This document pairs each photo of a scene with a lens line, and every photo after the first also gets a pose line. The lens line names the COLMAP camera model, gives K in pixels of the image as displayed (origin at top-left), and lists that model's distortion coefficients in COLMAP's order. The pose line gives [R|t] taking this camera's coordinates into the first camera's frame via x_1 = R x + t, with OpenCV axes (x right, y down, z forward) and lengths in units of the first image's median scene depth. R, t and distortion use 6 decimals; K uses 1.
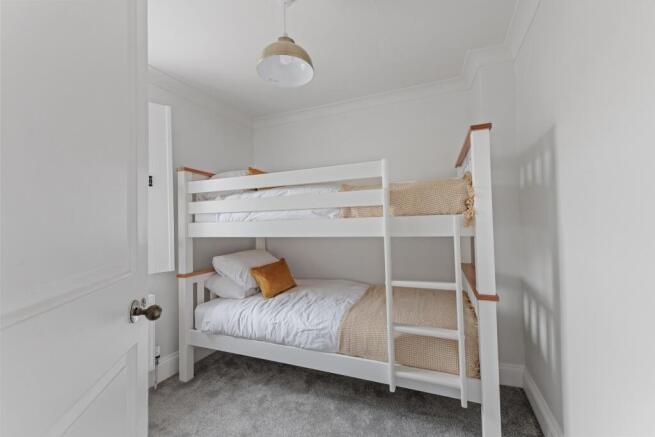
lens RADIAL K [[269.7, 0, 323.8], [0, 269.7, 218.2], [0, 0, 1]] dist [0.002855, -0.002234]
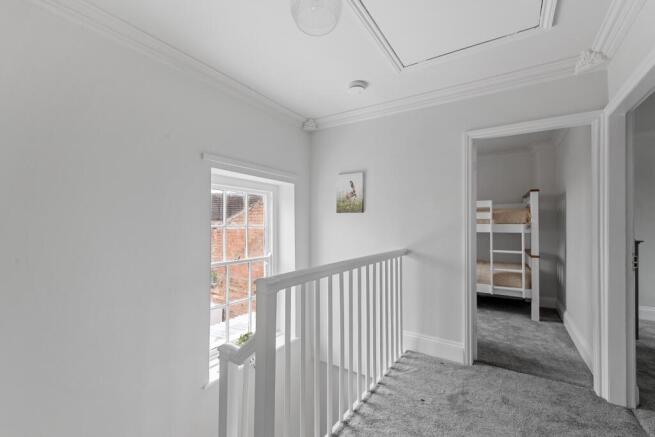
lens RADIAL K [[269.7, 0, 333.2], [0, 269.7, 221.4], [0, 0, 1]] dist [0.002855, -0.002234]
pose [[0.988663, 0.028443, -0.147432, -0.828964], [-0.027912, 0.999594, 0.005668, -0.002658], [0.147534, -0.001488, 0.989056, -1.632879]]
